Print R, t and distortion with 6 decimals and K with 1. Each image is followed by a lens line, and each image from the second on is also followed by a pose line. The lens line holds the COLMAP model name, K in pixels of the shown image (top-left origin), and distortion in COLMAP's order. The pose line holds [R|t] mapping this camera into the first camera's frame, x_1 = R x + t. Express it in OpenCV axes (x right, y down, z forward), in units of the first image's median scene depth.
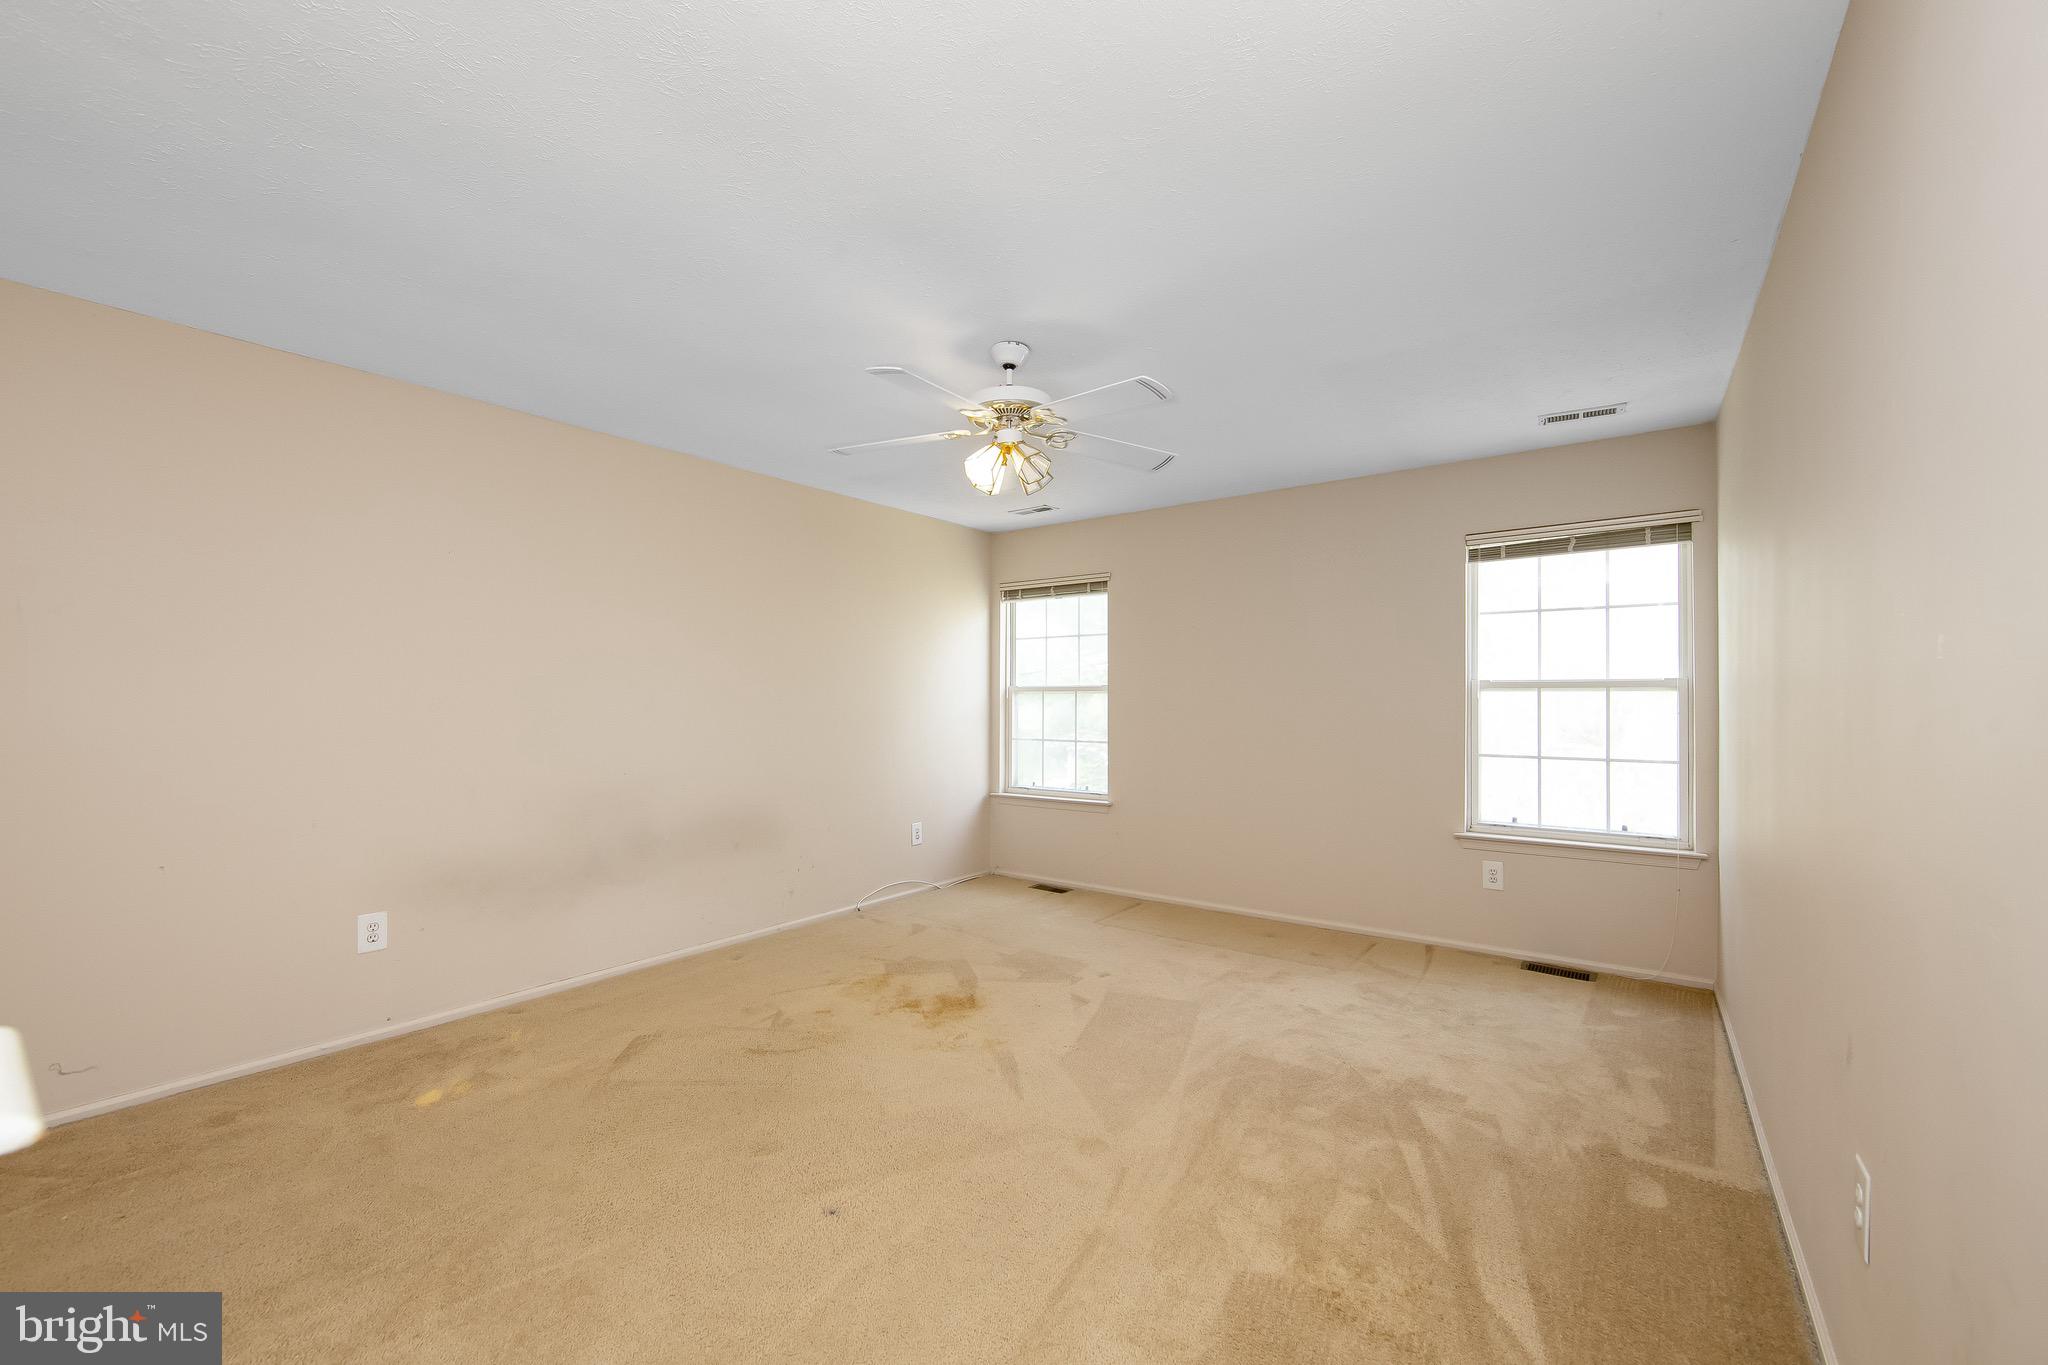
lens RADIAL K [[818.3, 0, 1021.5], [0, 818.3, 687.1], [0, 0, 1]] dist [-0.016106, -0.000081]
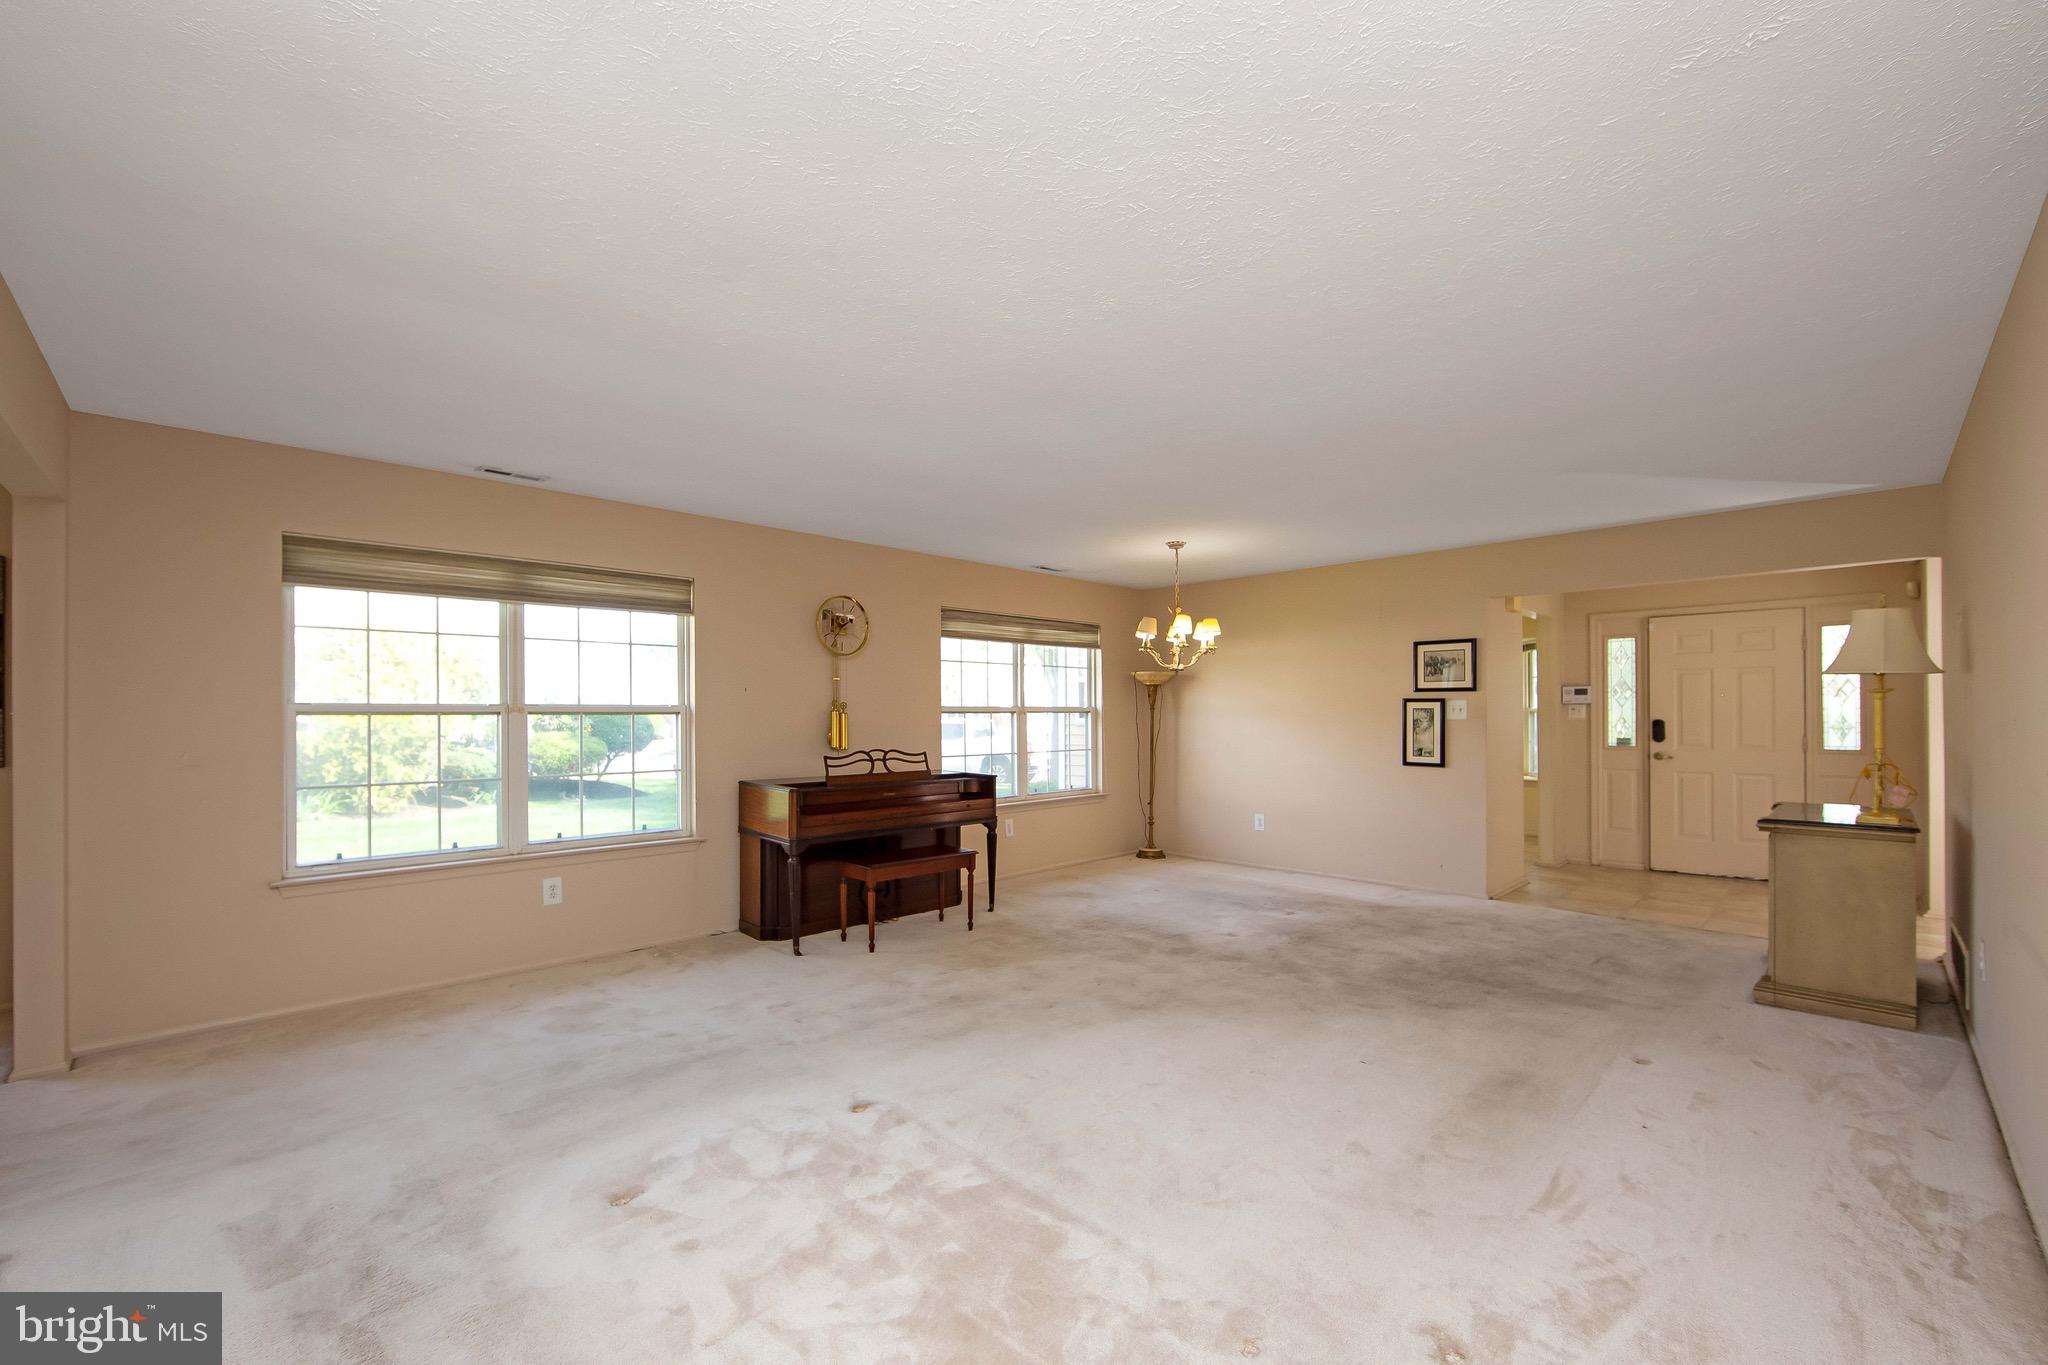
lens RADIAL K [[818.3, 0, 987.1], [0, 818.3, 707.7], [0, 0, 1]] dist [-0.016106, -0.000081]
pose [[0.178018, 0.009270, 0.983984, -0.173094], [-0.004326, 0.999953, -0.008638, 0.001723], [-0.984018, -0.002719, 0.178049, 0.131451]]
